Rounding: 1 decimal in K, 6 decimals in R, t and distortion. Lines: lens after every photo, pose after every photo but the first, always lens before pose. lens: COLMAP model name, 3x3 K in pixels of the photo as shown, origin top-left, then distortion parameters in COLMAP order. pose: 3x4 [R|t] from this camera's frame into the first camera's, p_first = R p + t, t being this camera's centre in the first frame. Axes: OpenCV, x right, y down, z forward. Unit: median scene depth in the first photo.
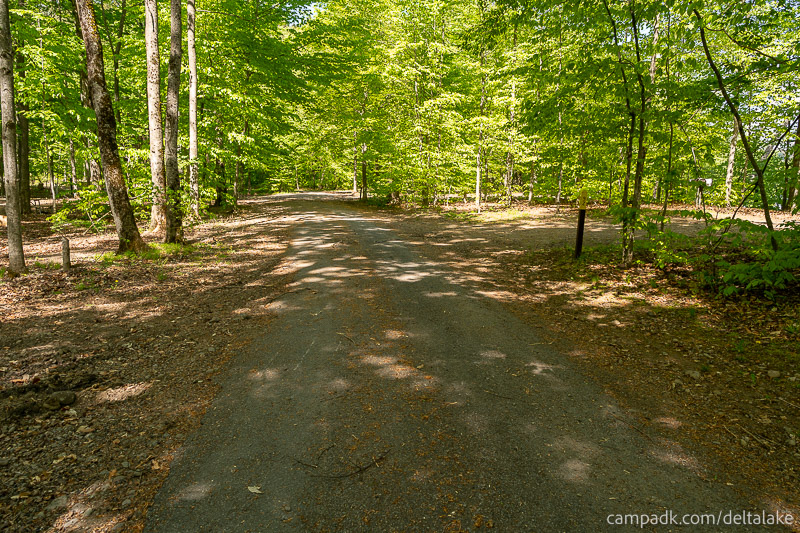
lens RADIAL K [[533.9, 0, 399.6], [0, 533.9, 266.7], [0, 0, 1]] dist [0.001084, 0.002710]
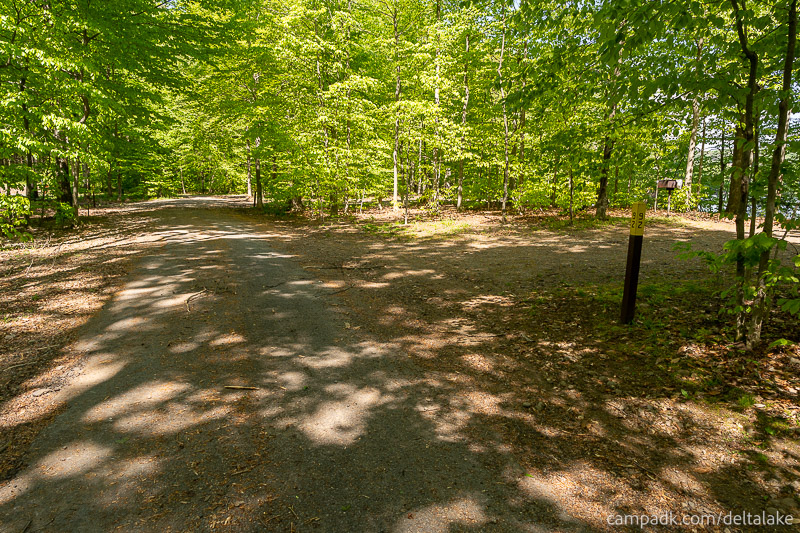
lens RADIAL K [[533.9, 0, 400.5], [0, 533.9, 266.6], [0, 0, 1]] dist [0.001084, 0.002710]
pose [[0.983443, -0.034796, 0.177846, -0.001052], [0.035326, 0.999376, 0.000187, -0.031381], [-0.177741, 0.006099, 0.984058, 0.185197]]
